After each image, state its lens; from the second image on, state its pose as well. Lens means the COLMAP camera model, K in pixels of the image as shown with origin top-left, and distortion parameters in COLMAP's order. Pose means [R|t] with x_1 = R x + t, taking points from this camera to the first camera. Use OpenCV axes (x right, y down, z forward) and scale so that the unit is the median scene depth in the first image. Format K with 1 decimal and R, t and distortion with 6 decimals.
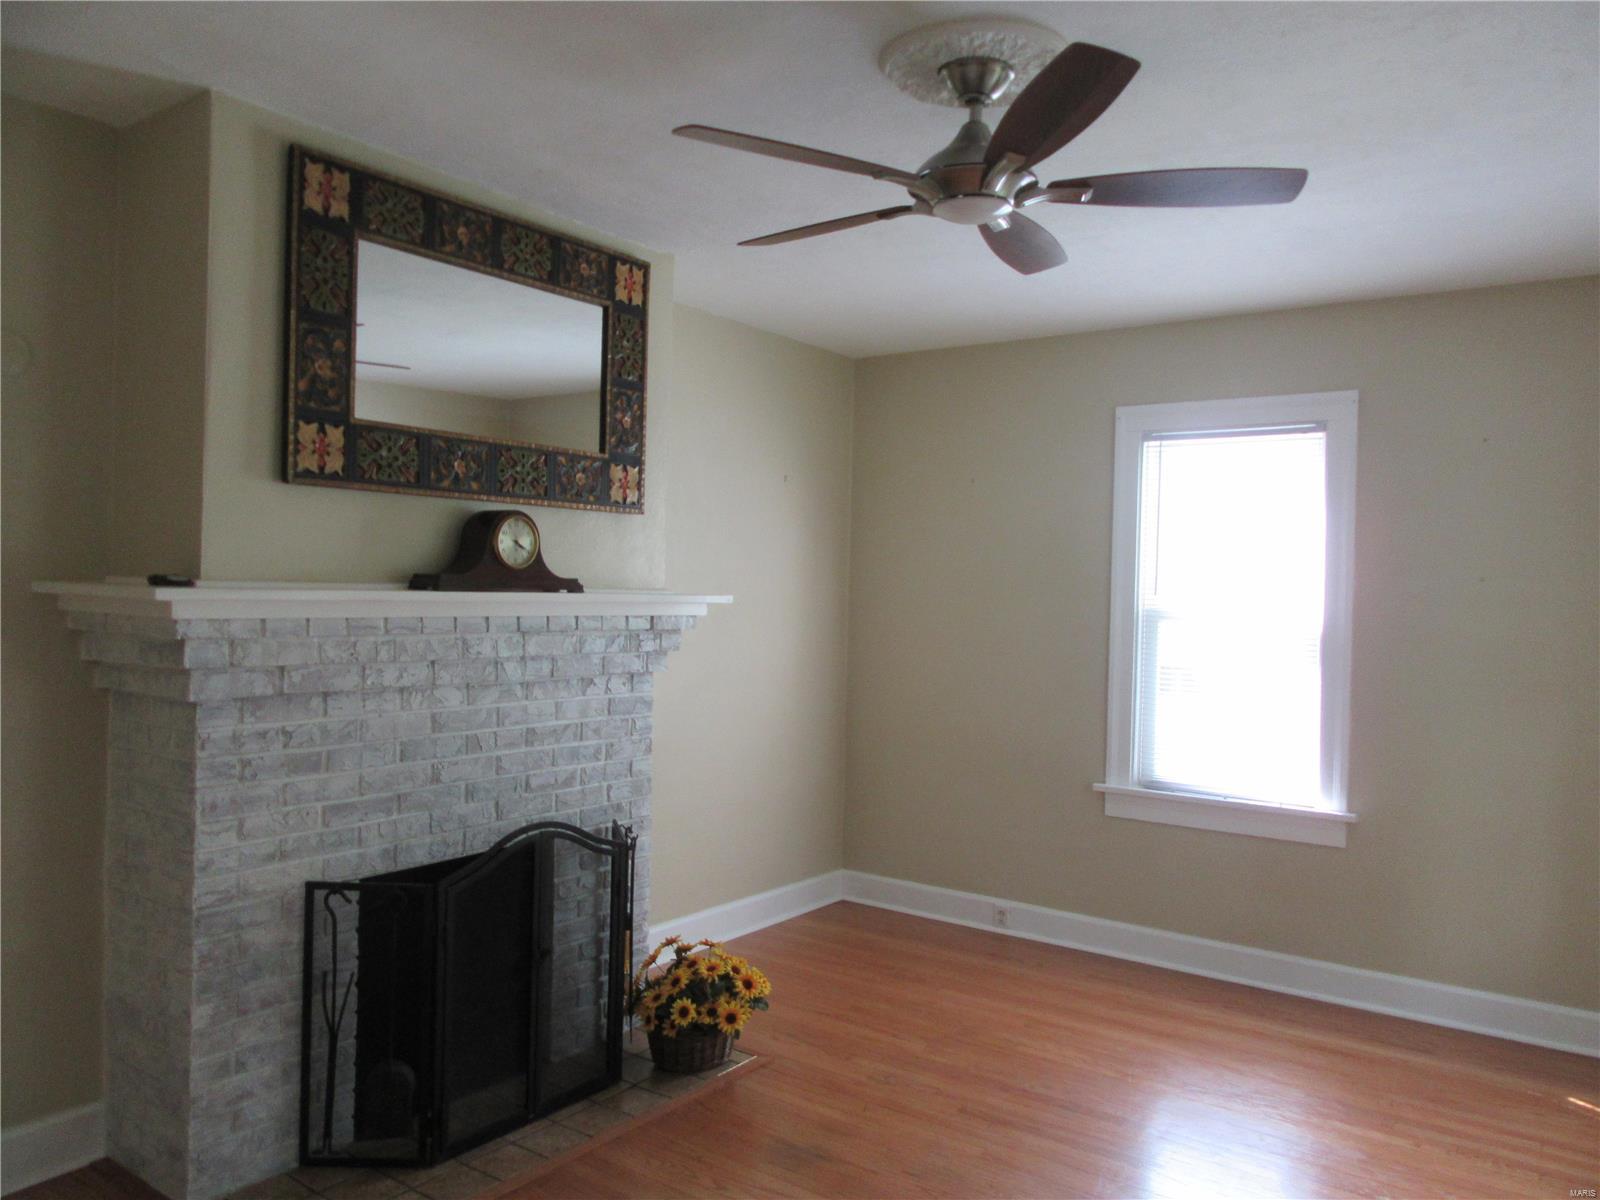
lens RADIAL K [[1194.3, 0, 793.2], [0, 1194.3, 603.4], [0, 0, 1]] dist [-0.008432, 0.021522]
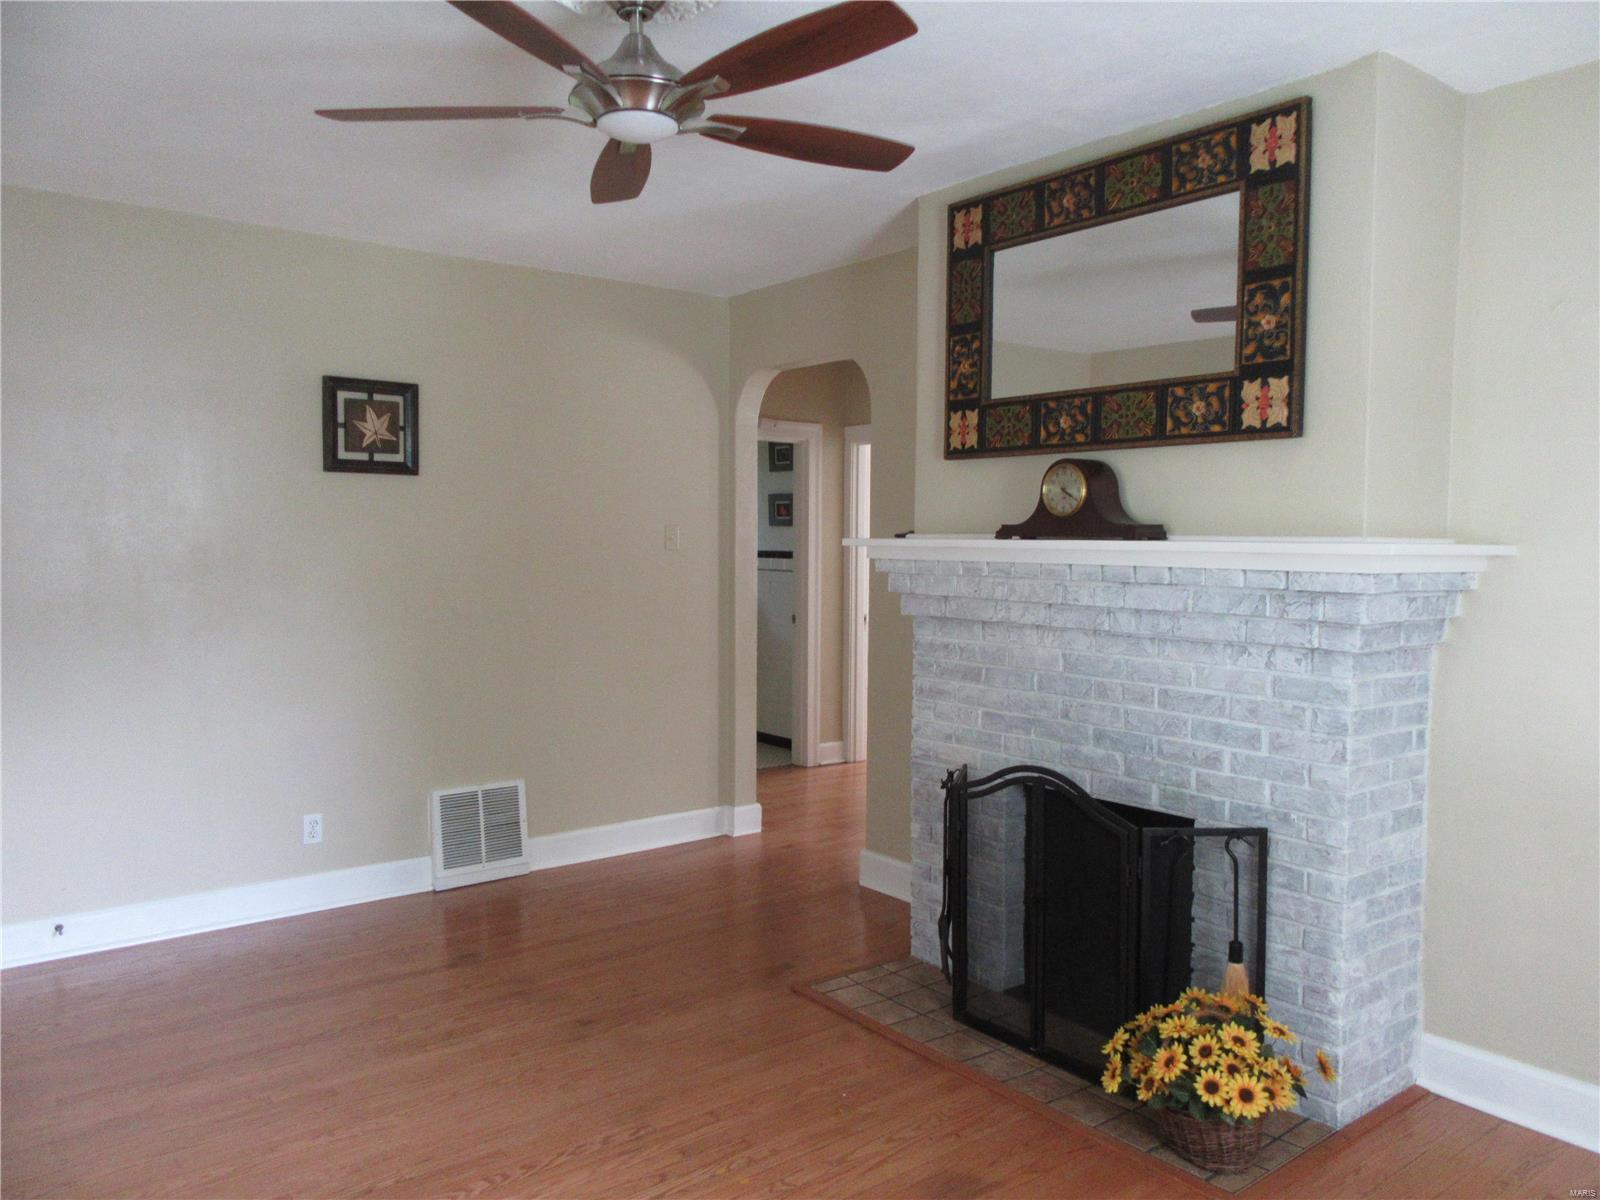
lens RADIAL K [[1194.3, 0, 793.7], [0, 1194.3, 592.3], [0, 0, 1]] dist [-0.008432, 0.021522]
pose [[-0.279849, 0.024710, -0.959726, 0.791734], [-0.022673, 0.999220, 0.032338, 0.007171], [0.959776, 0.030810, -0.279071, 1.045981]]
